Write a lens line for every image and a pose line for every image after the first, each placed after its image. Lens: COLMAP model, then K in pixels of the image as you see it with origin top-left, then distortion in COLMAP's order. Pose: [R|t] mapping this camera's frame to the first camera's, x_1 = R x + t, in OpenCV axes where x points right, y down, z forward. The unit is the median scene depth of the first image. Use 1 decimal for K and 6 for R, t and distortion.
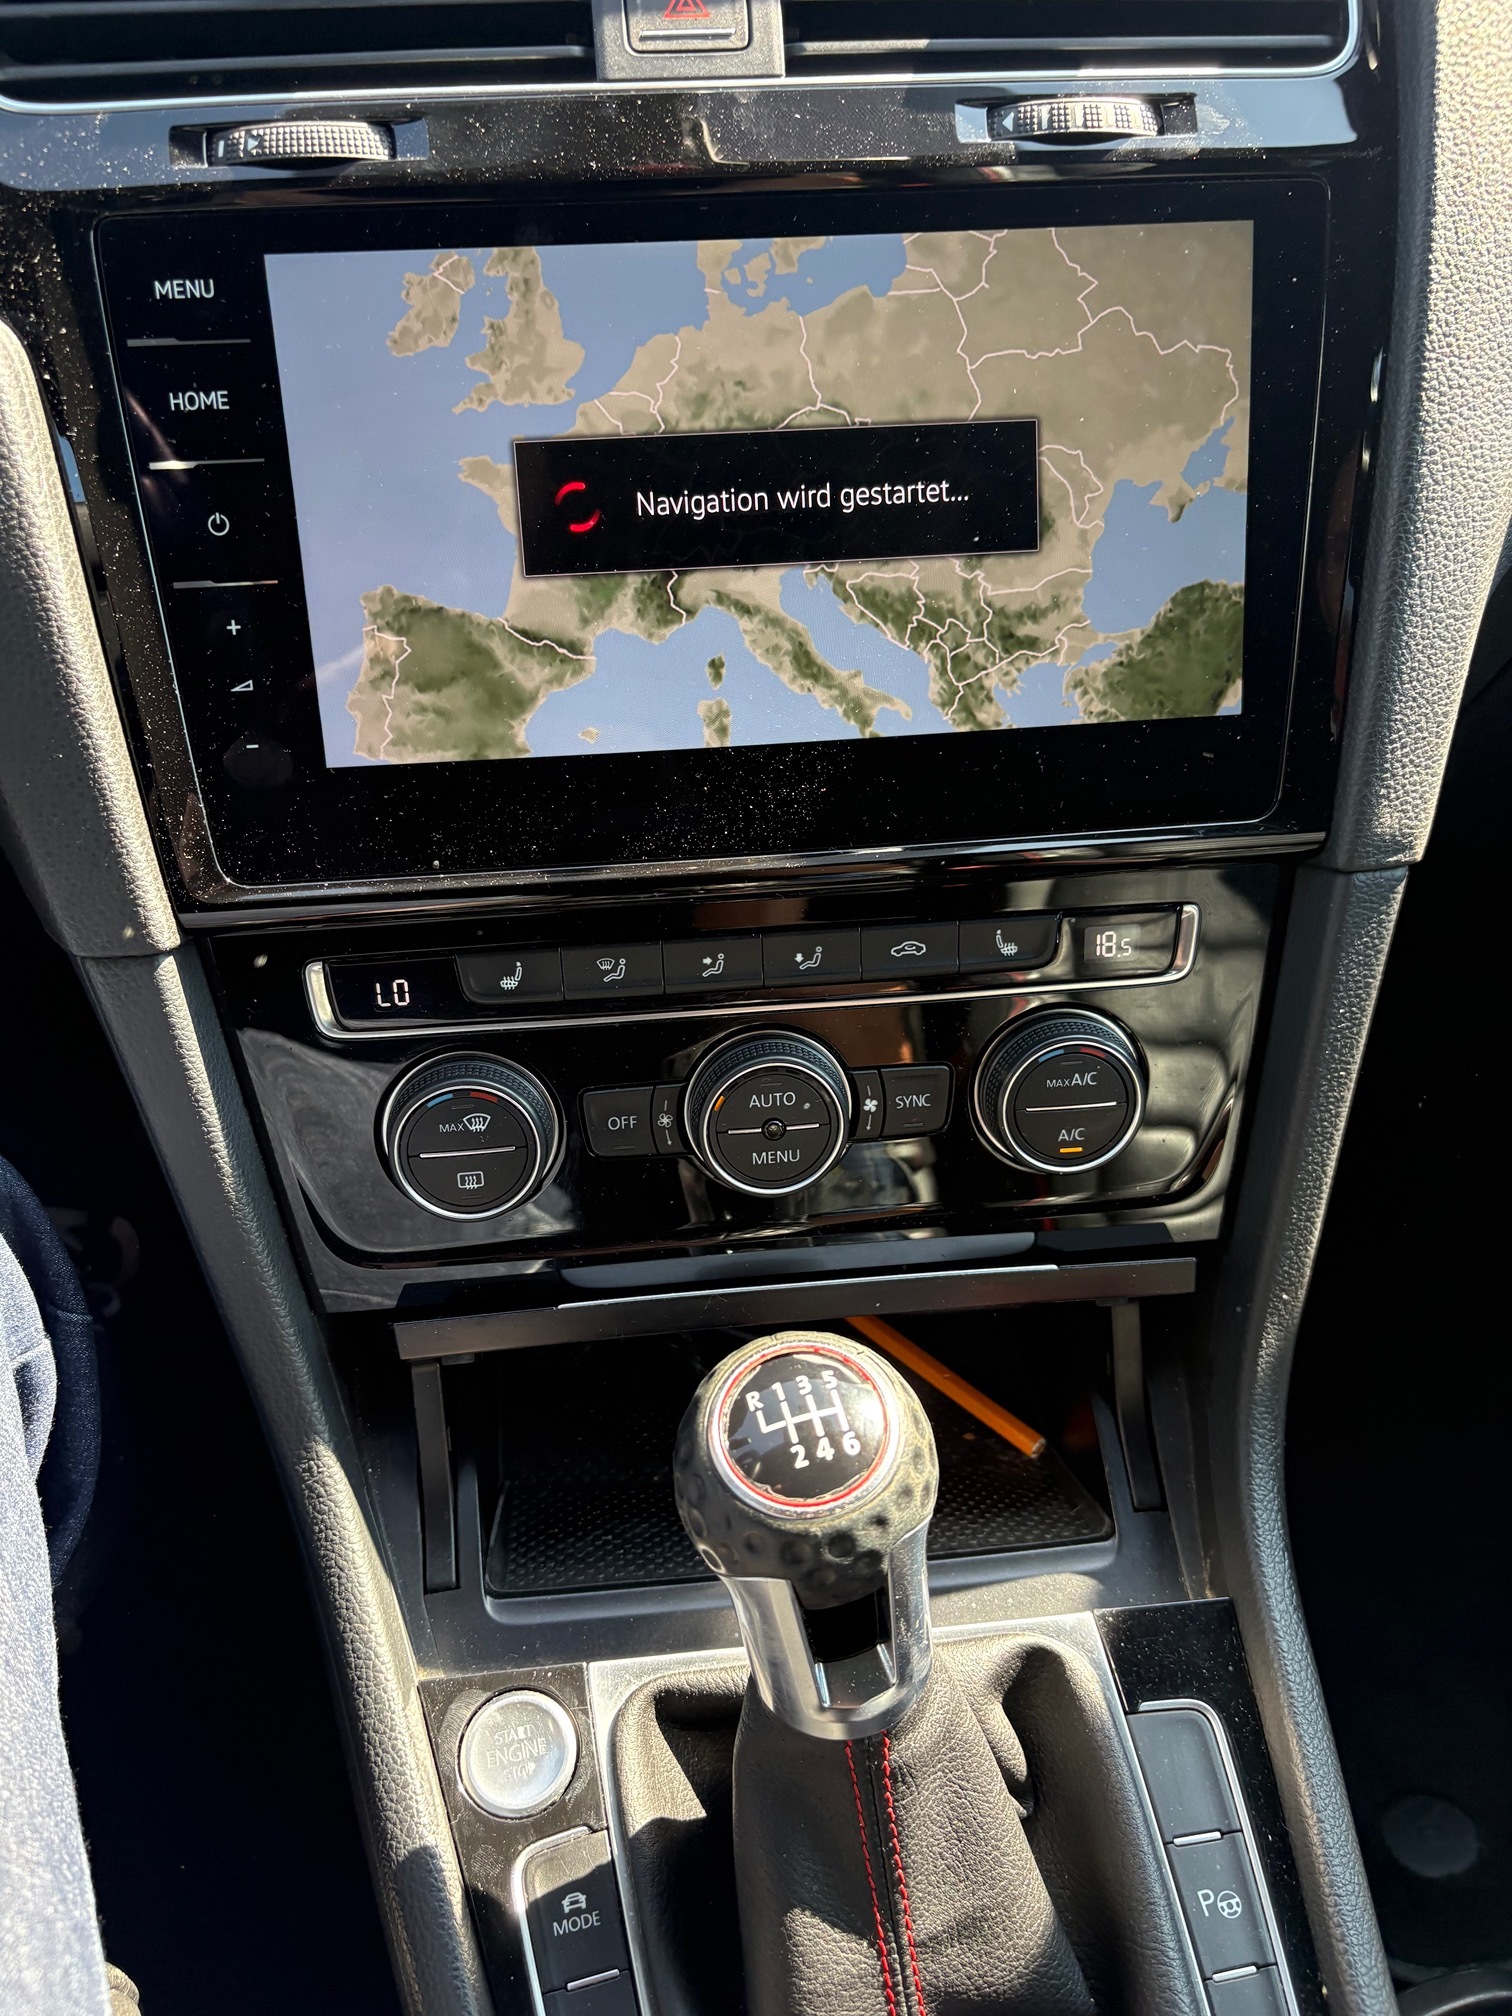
lens RADIAL K [[1571.2, 0, 749.1], [0, 1571.2, 1005.6], [0, 0, 1]] dist [0.024834, -0.034422]
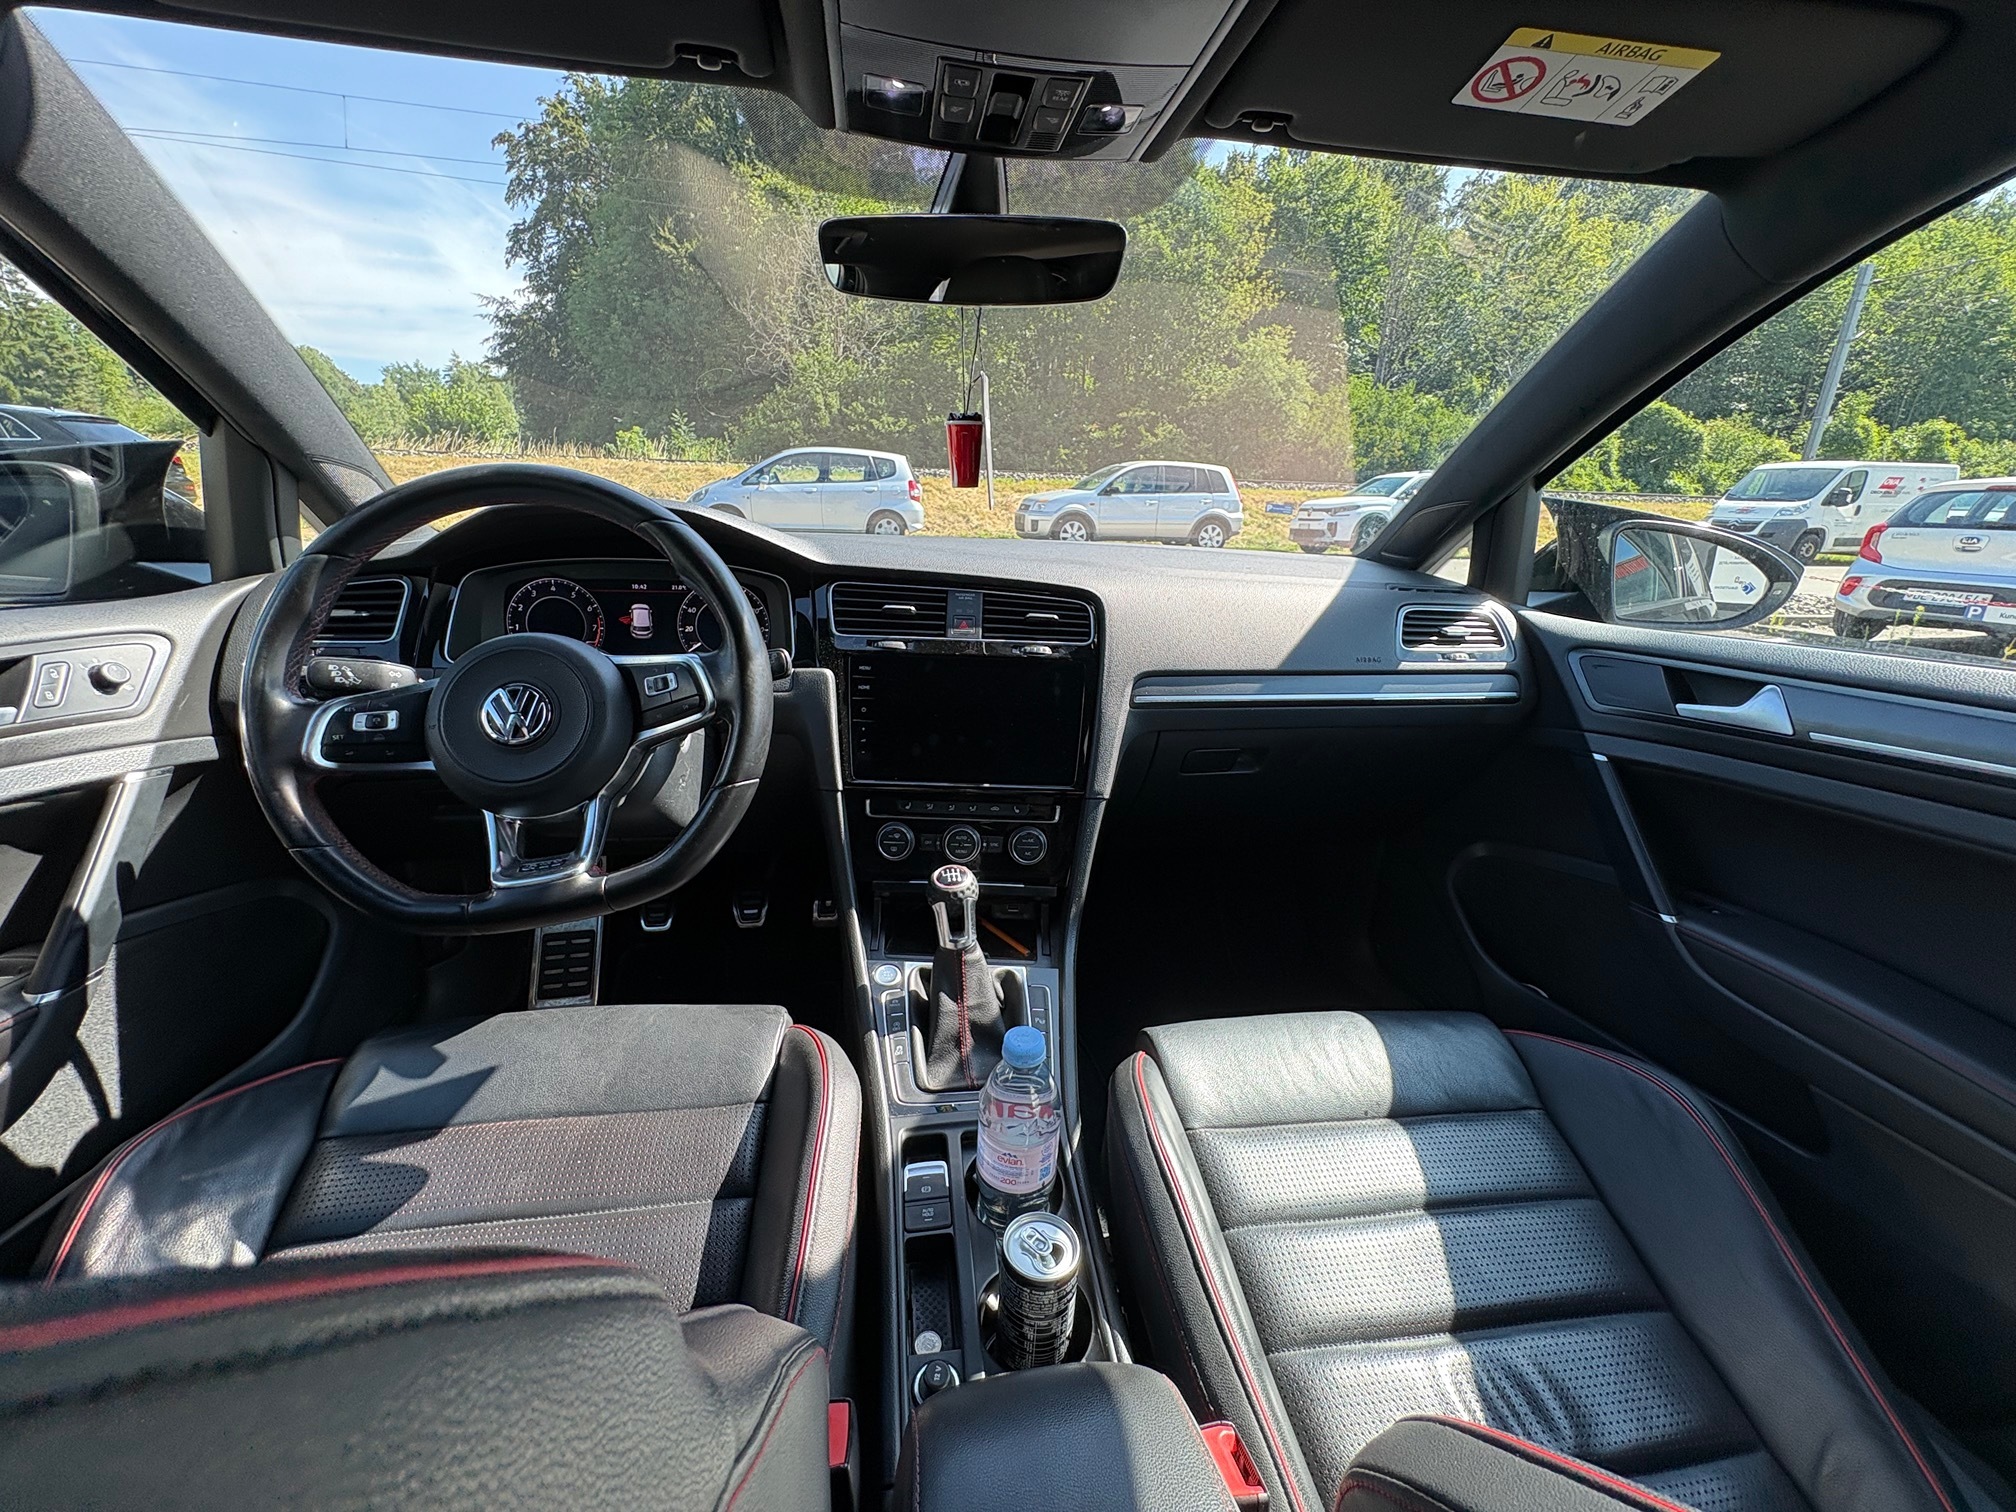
lens RADIAL K [[819.9, 0, 1006.0], [0, 819.9, 752.9], [0, 0, 1]] dist [0.000658, -0.000622]
pose [[0.994273, 0.076925, -0.074187, 0.314537], [-0.096169, 0.946794, -0.307136, 0.570017], [0.046614, 0.312511, 0.948770, -1.389993]]
